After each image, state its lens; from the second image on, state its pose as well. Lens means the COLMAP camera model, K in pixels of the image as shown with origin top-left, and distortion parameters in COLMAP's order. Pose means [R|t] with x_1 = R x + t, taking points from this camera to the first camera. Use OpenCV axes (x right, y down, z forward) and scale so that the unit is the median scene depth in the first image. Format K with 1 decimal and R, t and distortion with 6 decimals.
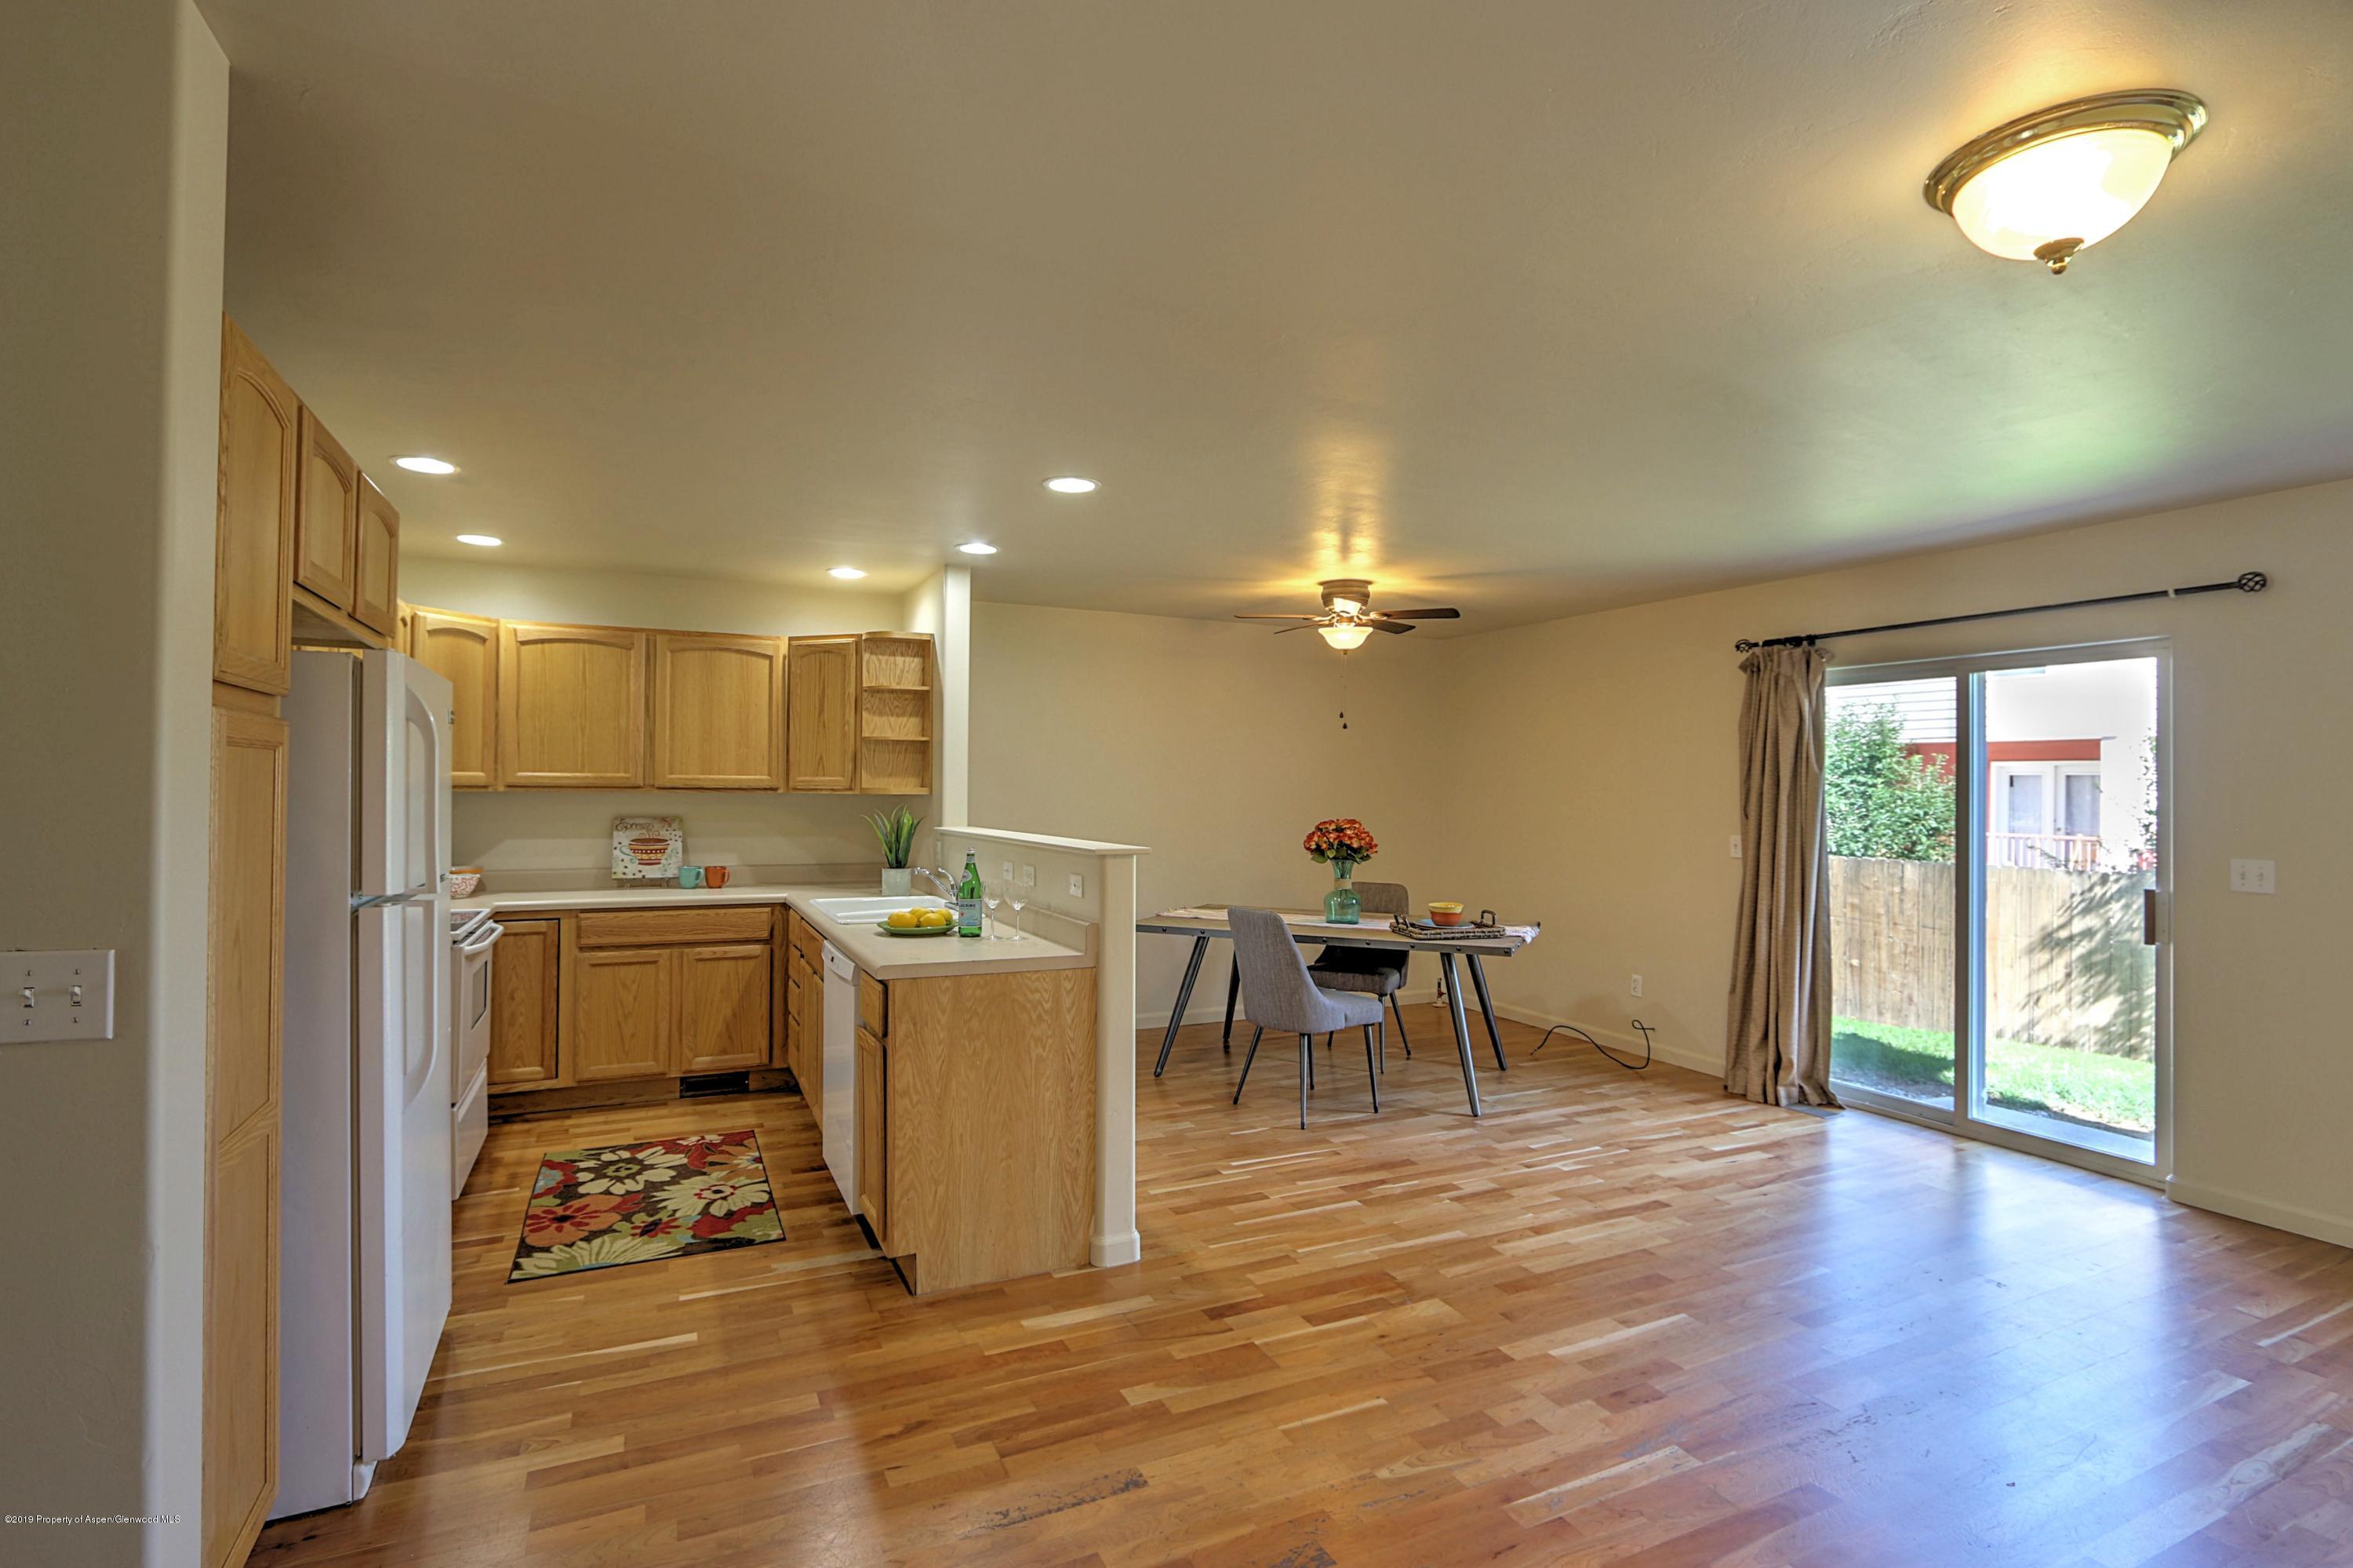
lens RADIAL K [[1092.2, 0, 1166.4], [0, 1092.2, 773.5], [0, 0, 1]] dist [-0.023084, 0.005319]
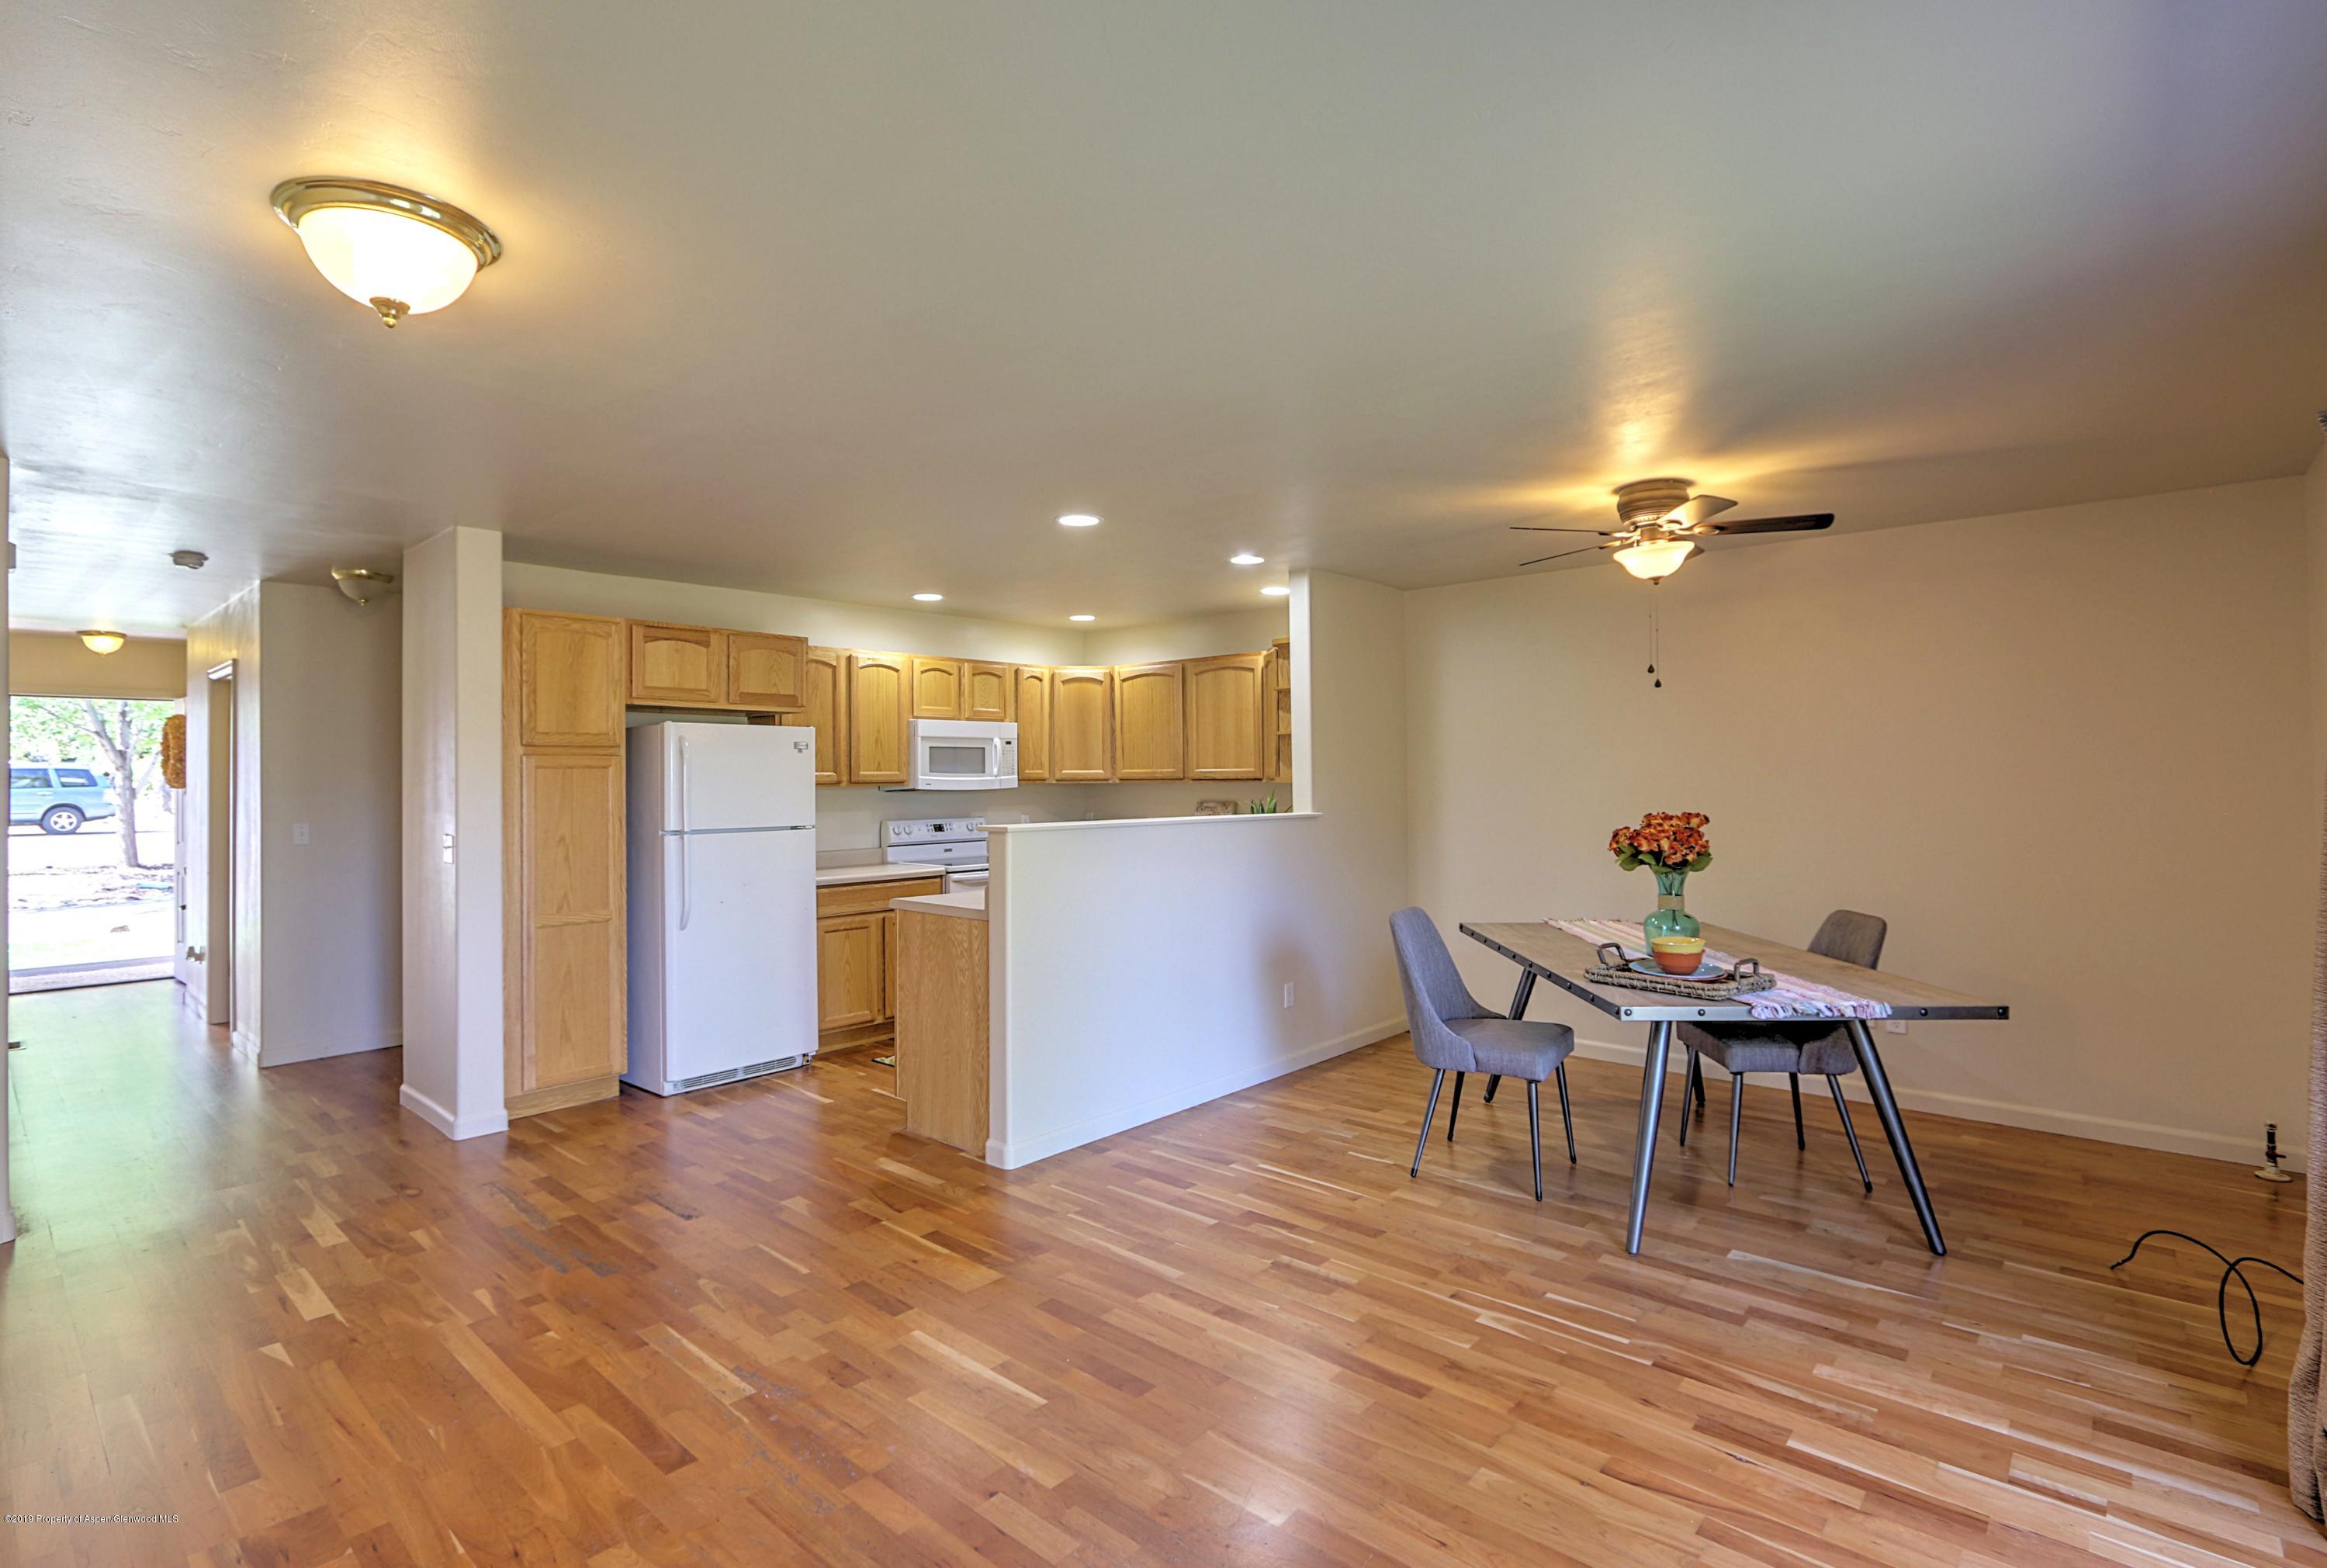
lens RADIAL K [[1102.9, 0, 1147.3], [0, 1102.9, 763.0], [0, 0, 1]] dist [-0.012554, 0.000024]
pose [[0.392160, -0.023349, -0.919601, 0.795054], [0.024537, 0.999588, -0.014917, 0.013360], [0.919570, -0.016714, 0.392571, 0.457574]]
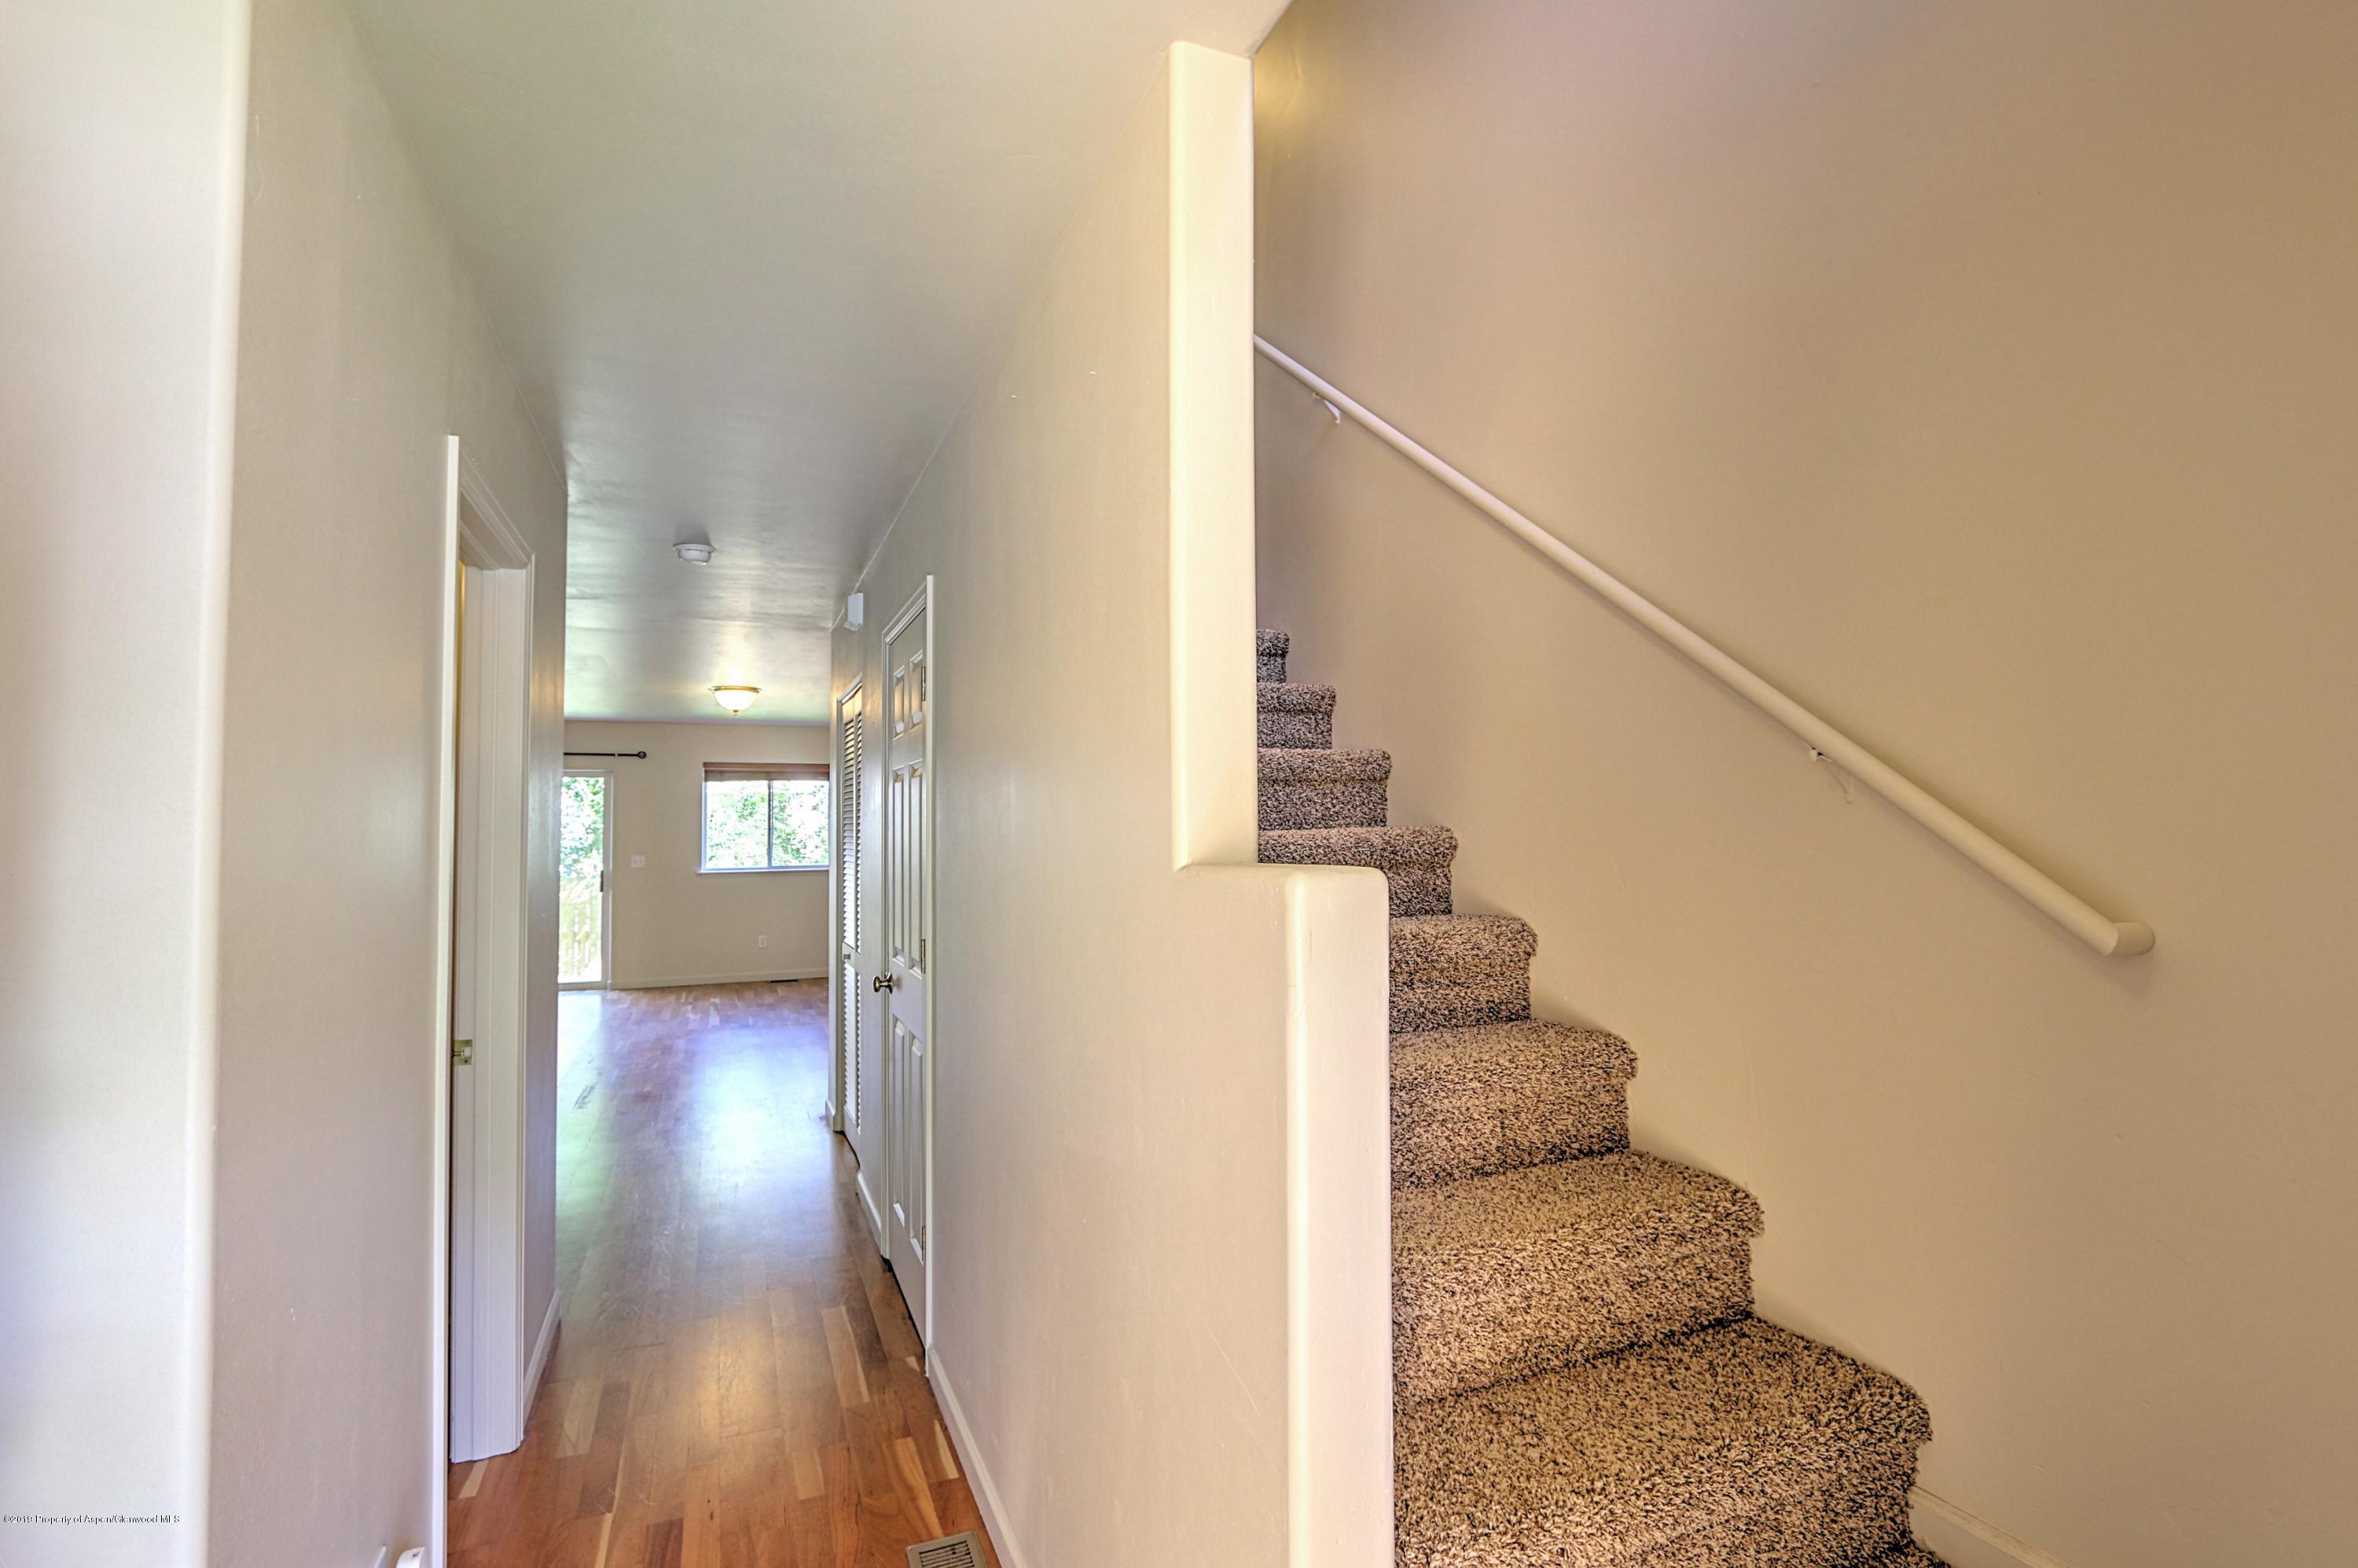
lens RADIAL K [[1082.0, 0, 1172.6], [0, 1082.0, 779.0], [0, 0, 1]] dist [-0.011904, 0.000547]
pose [[0.040738, 0.035417, 0.998542, -1.272863], [-0.006342, 0.999361, -0.035187, -0.020410], [-0.999150, -0.004900, 0.040937, -0.358610]]
